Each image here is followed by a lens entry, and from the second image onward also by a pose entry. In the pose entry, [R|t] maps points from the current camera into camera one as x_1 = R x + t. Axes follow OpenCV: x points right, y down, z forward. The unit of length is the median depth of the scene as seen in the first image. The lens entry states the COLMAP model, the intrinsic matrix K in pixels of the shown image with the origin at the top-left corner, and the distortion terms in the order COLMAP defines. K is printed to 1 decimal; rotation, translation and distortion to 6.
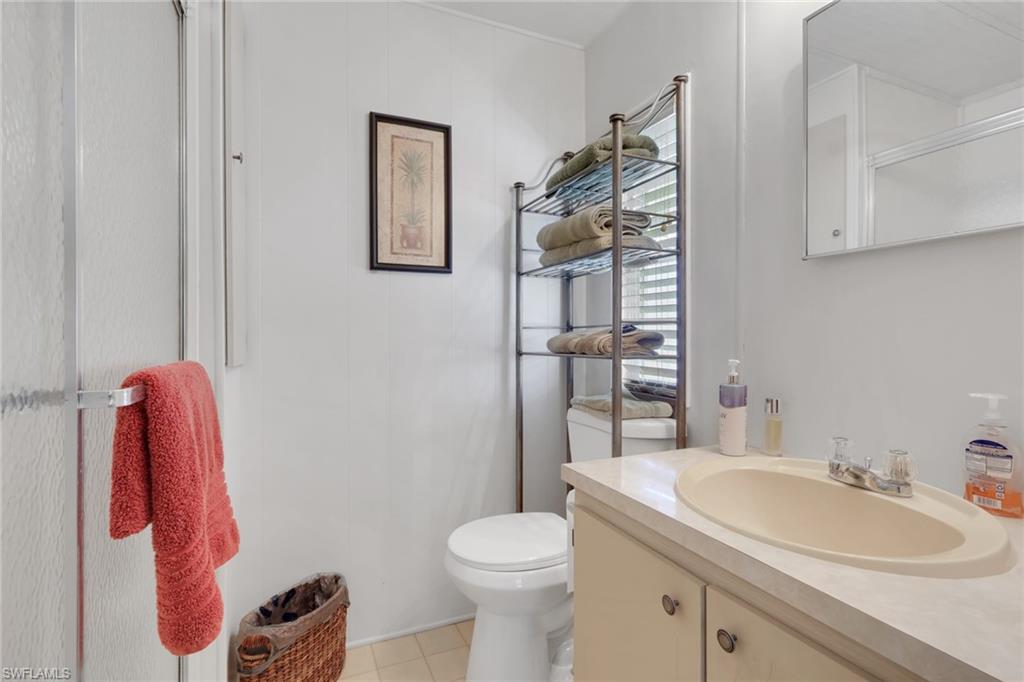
lens RADIAL K [[478.5, 0, 512.0], [0, 478.5, 341.0], [0, 0, 1]] dist [-0.001412, 0.000344]
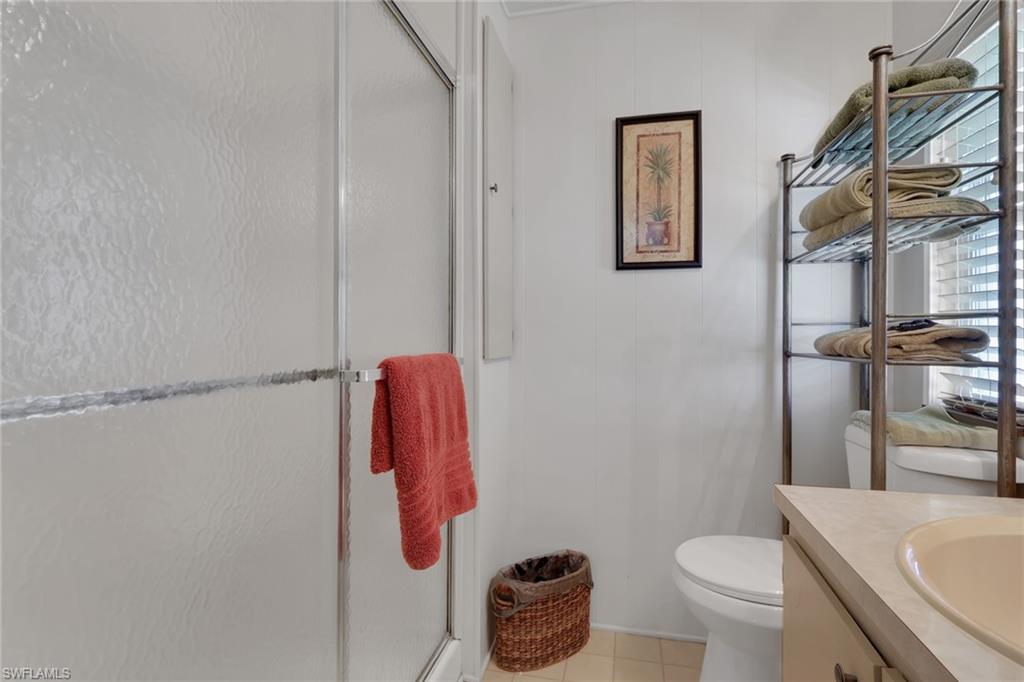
lens RADIAL K [[486.6, 0, 515.8], [0, 486.6, 335.9], [0, 0, 1]] dist [-0.001302, -0.000726]
pose [[0.815473, 0.002812, -0.578788, 0.151009], [-0.006074, 0.999975, -0.003699, -0.001196], [0.578763, 0.006532, 0.815469, 0.016426]]
